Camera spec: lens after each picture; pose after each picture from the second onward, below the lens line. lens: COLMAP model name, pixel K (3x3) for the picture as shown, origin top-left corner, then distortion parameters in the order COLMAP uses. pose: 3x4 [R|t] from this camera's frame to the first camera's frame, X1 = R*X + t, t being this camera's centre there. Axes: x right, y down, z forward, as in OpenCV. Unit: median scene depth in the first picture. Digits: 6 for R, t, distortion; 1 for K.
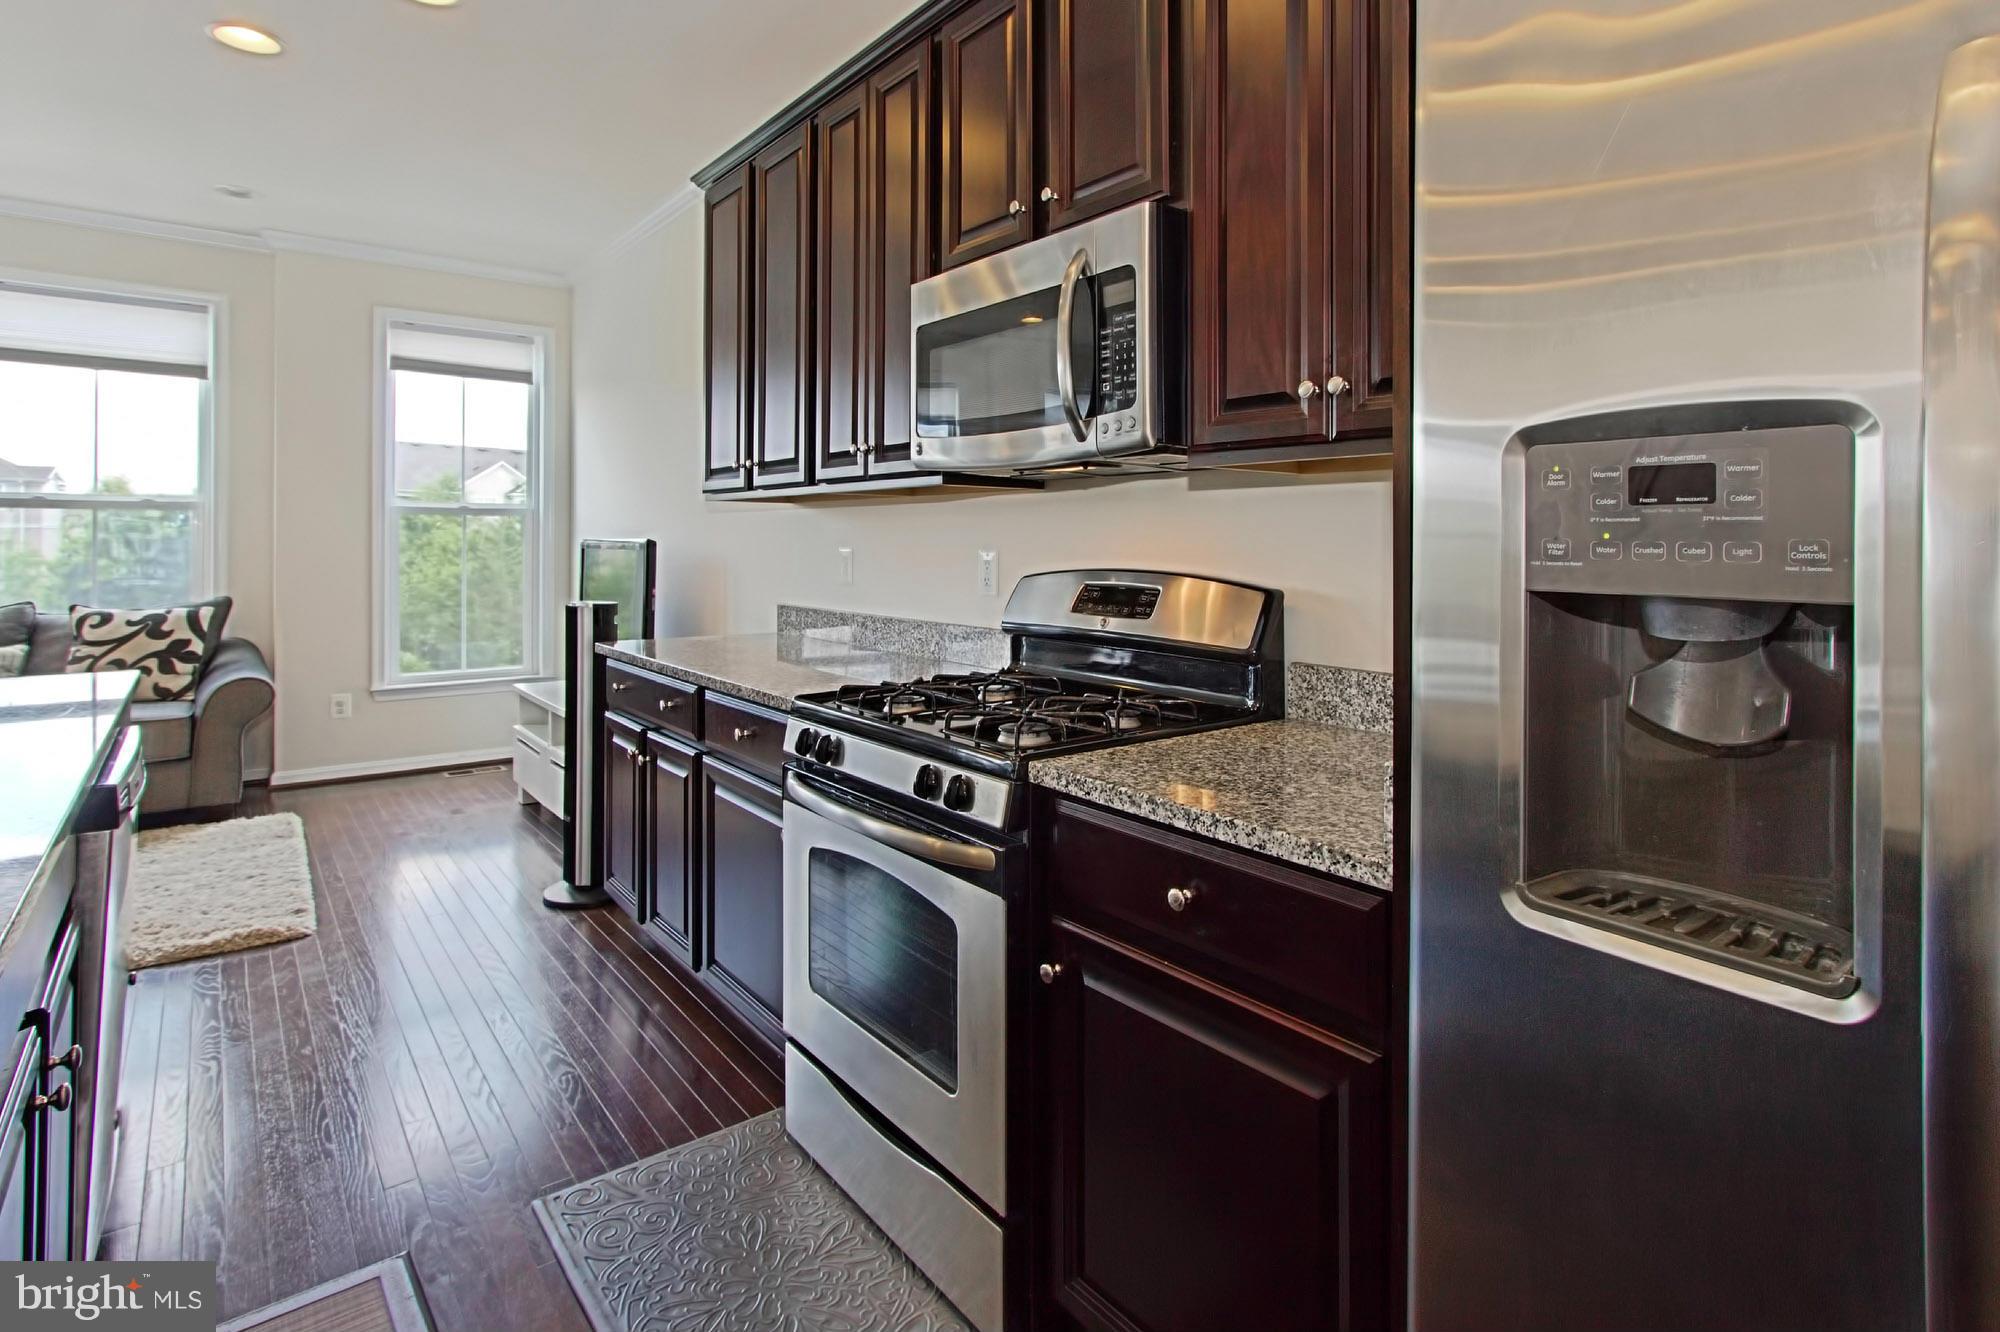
lens RADIAL K [[973.1, 0, 1050.3], [0, 973.1, 542.8], [0, 0, 1]] dist [-0.000941, 0.000871]
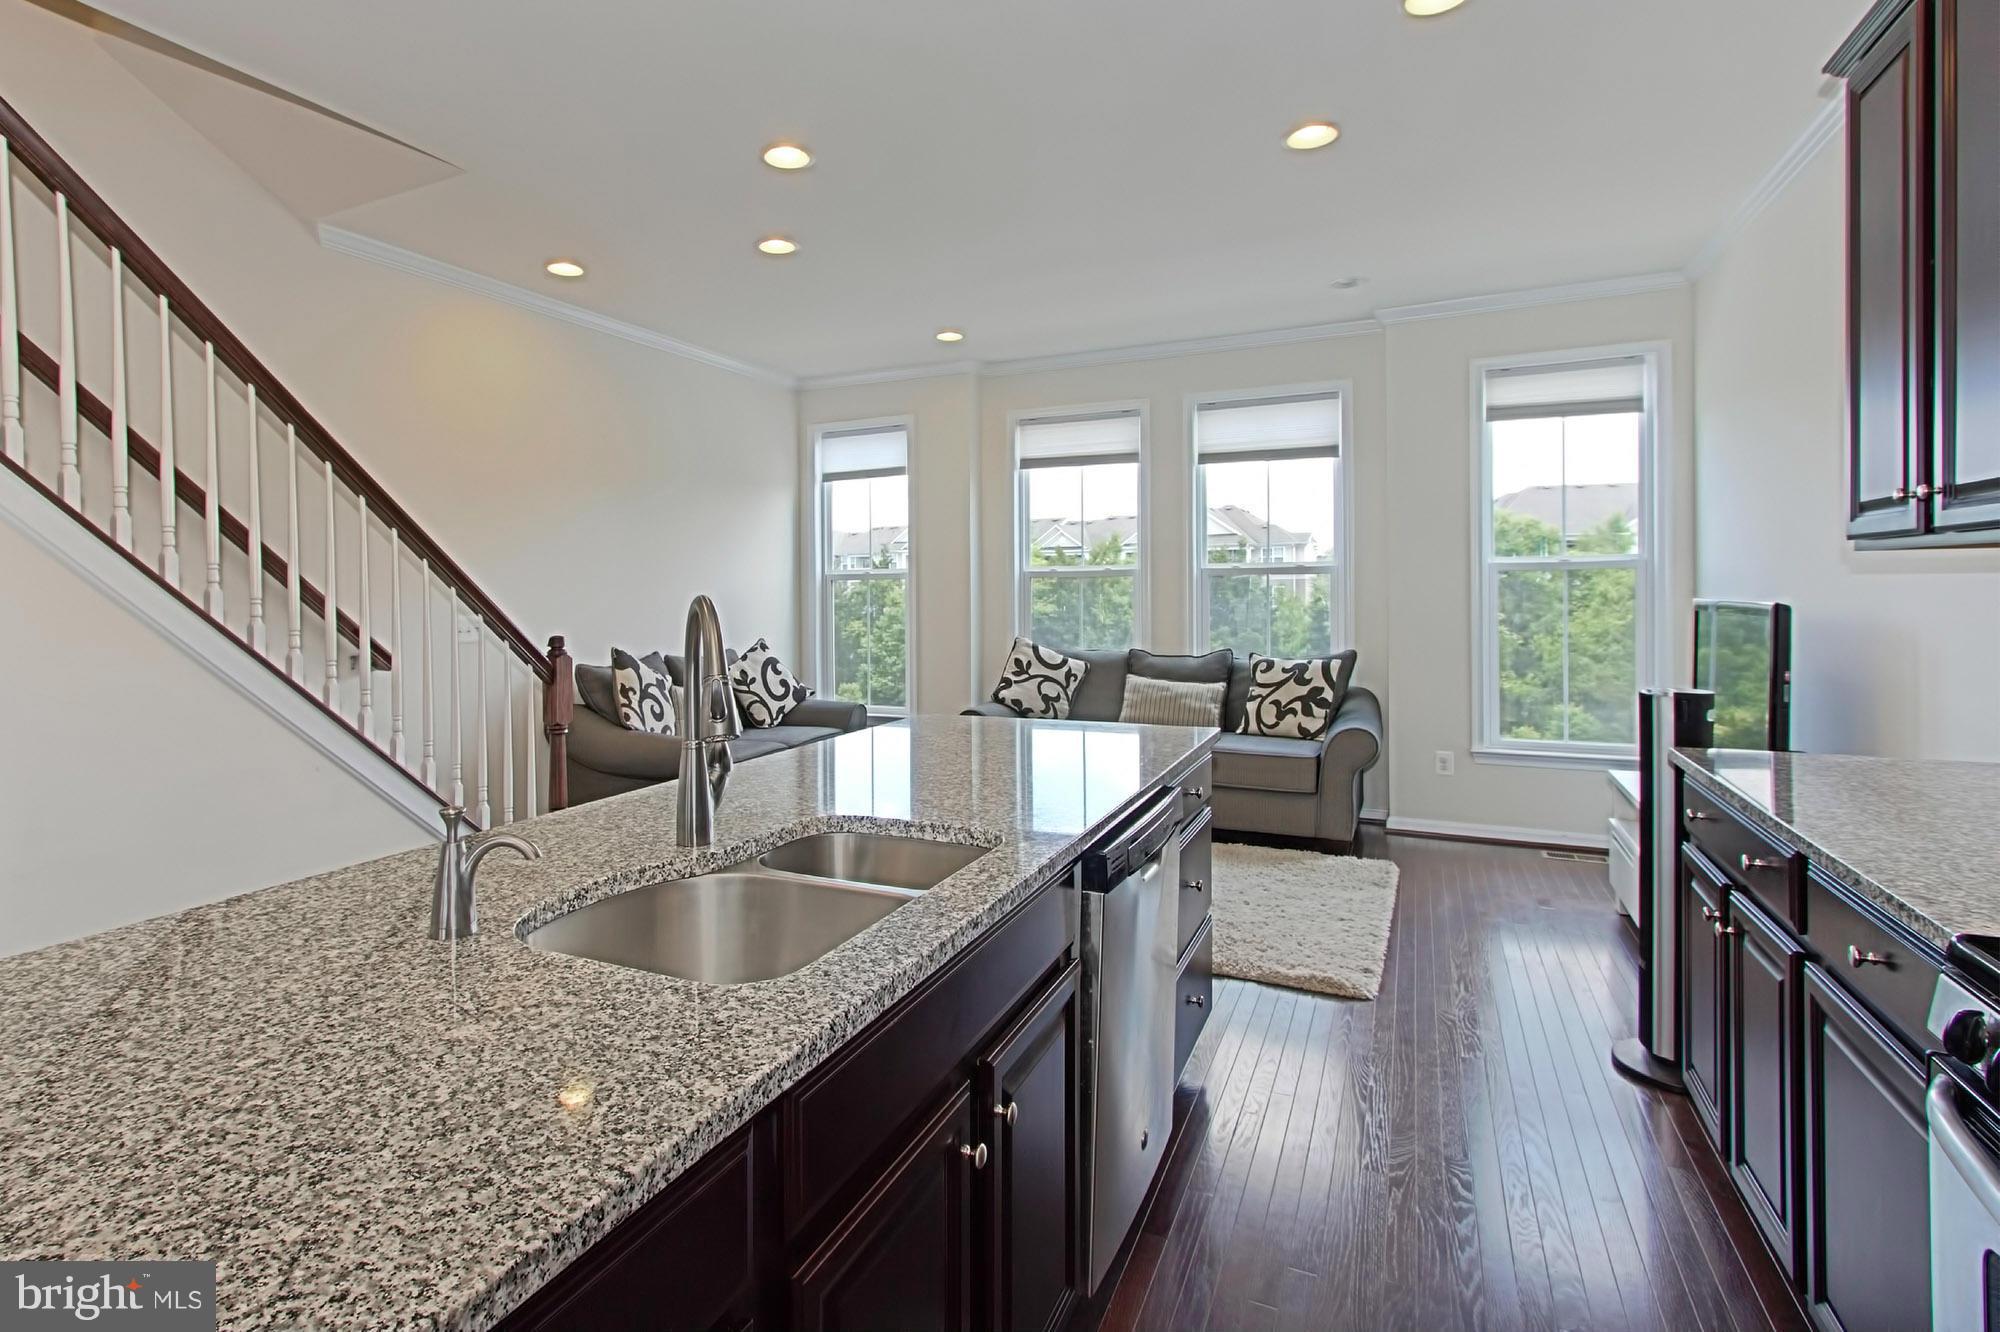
lens RADIAL K [[1001.7, 0, 978.6], [0, 1001.7, 600.6], [0, 0, 1]] dist [-0.000171, 0.000763]
pose [[0.430159, 0.001118, -0.902753, 0.002341], [0.013475, 0.999880, 0.007659, -0.025218], [0.902653, -0.015459, 0.430092, 0.195268]]
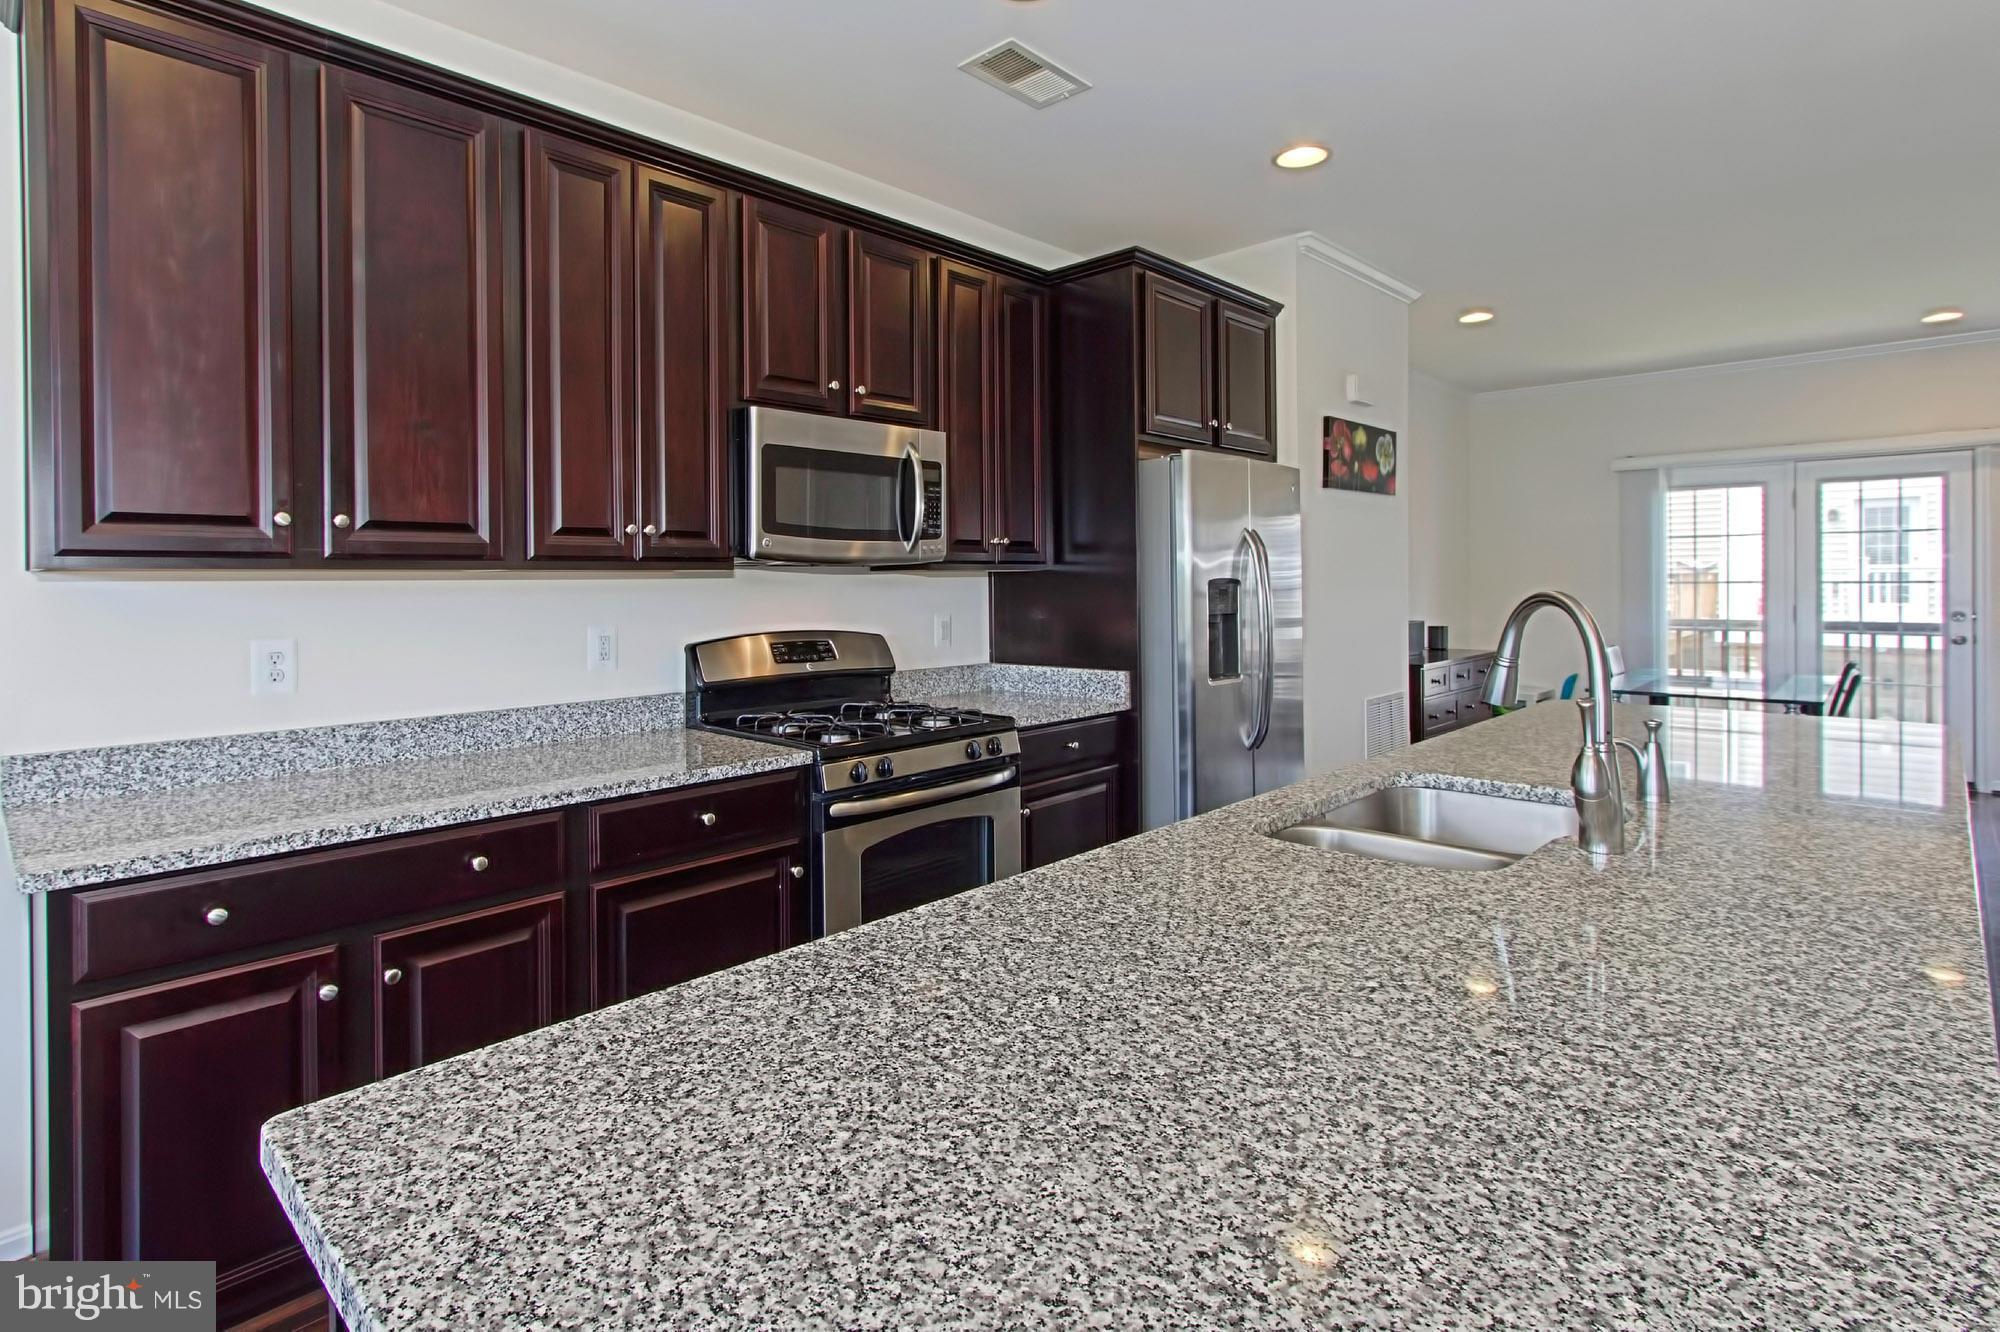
lens RADIAL K [[980.2, 0, 996.1], [0, 980.2, 584.2], [0, 0, 1]] dist [0.003125, 0.001558]
pose [[-0.101104, -0.003850, 0.994868, -1.028926], [0.009098, 0.999947, 0.004794, -0.034066], [-0.994834, 0.009536, -0.101063, 0.614034]]
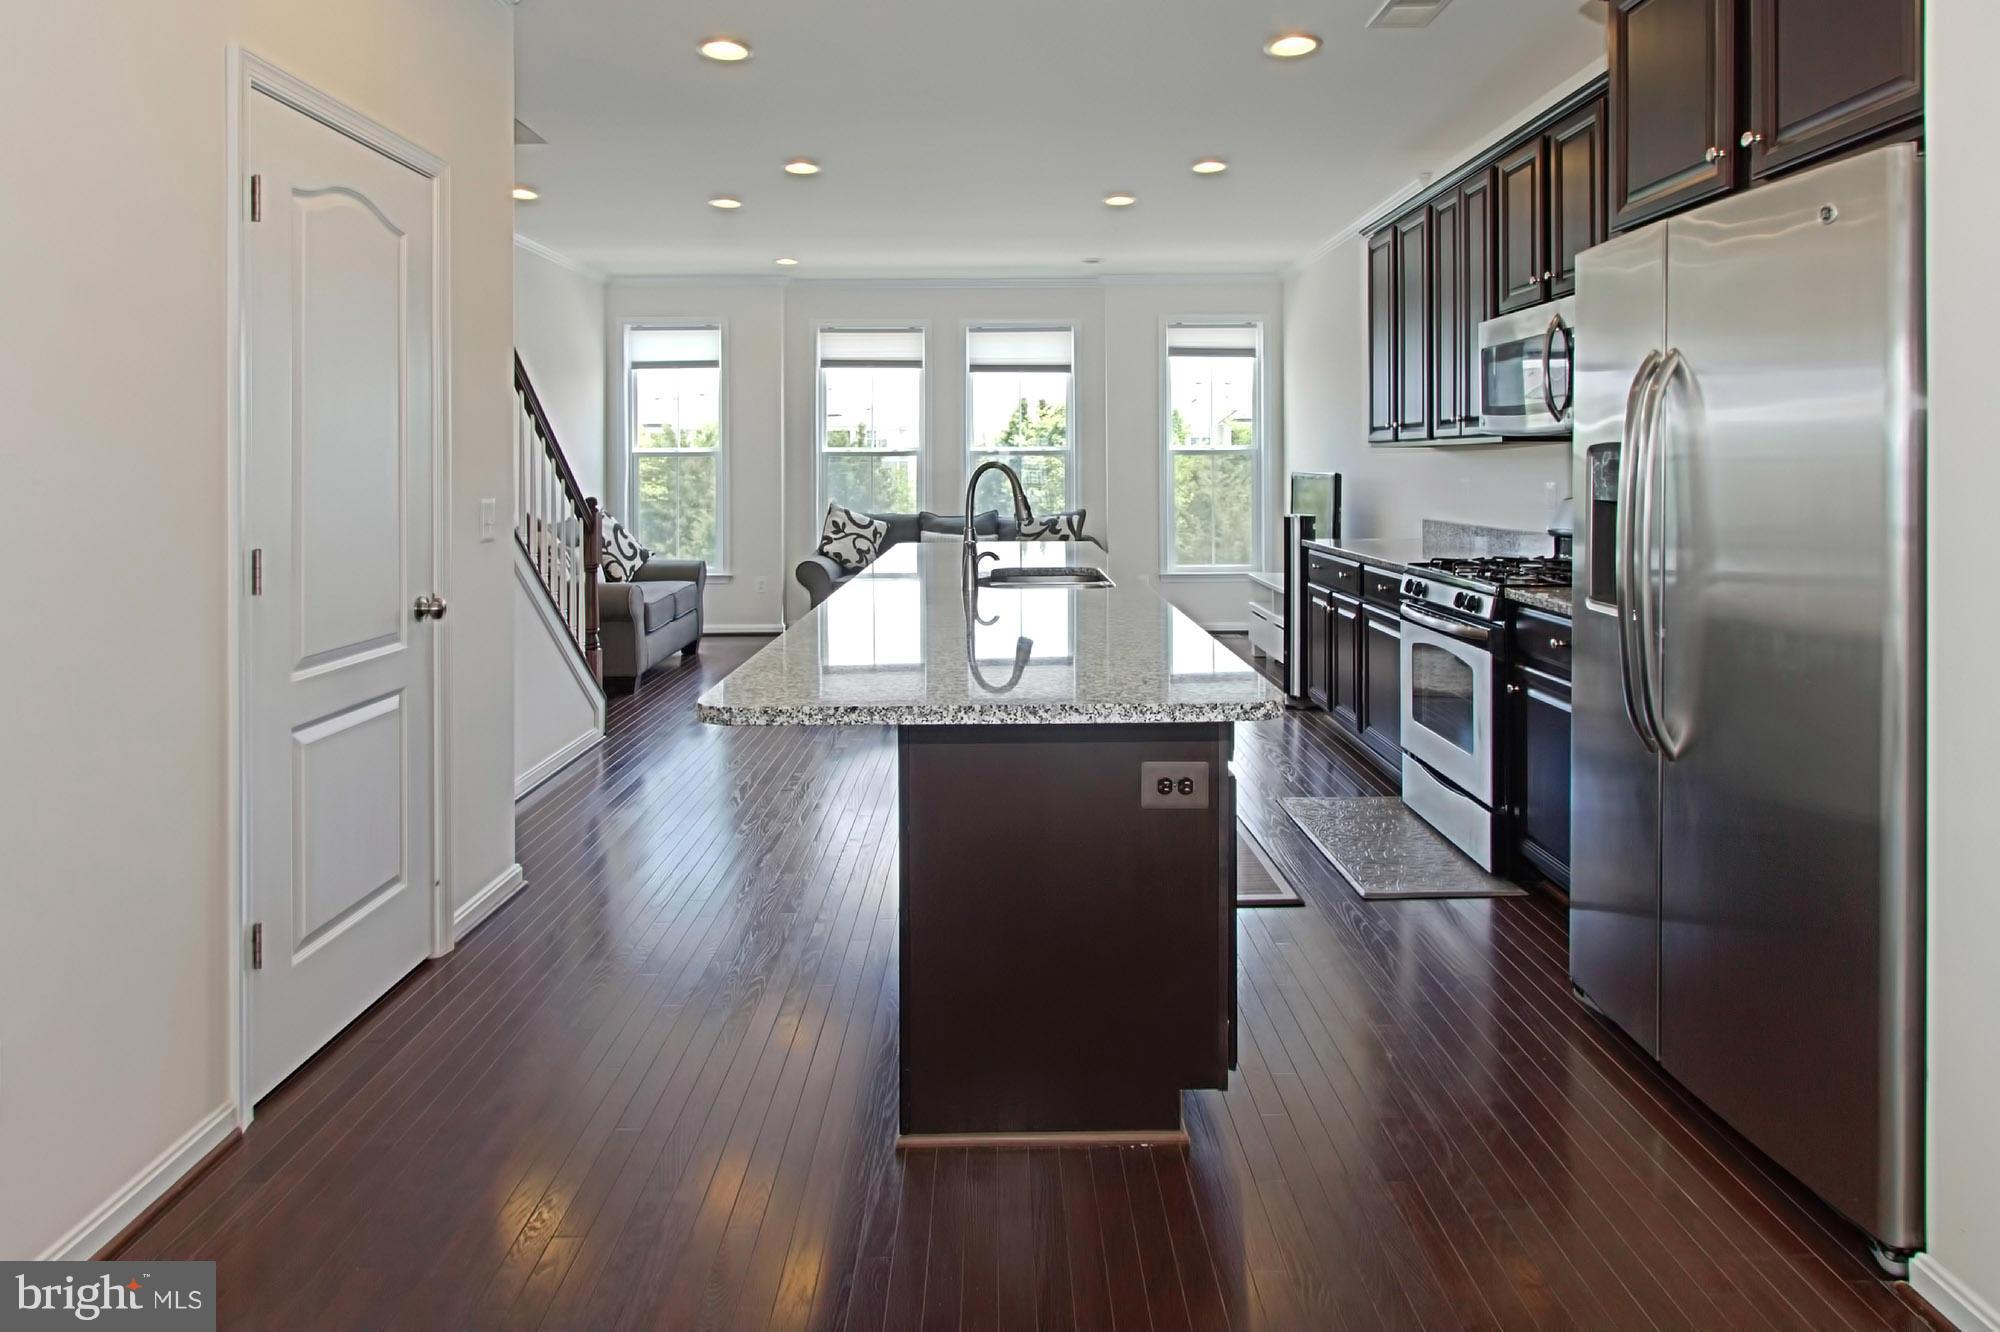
lens RADIAL K [[1100.4, 0, 1000.1], [0, 1100.4, 469.9], [0, 0, 1]] dist [-0.000259, -0.000098]
pose [[0.763029, -0.007446, -0.646322, 0.334270], [0.009331, 0.999956, -0.000503, -0.015189], [0.646297, -0.005647, 0.763065, -0.723281]]
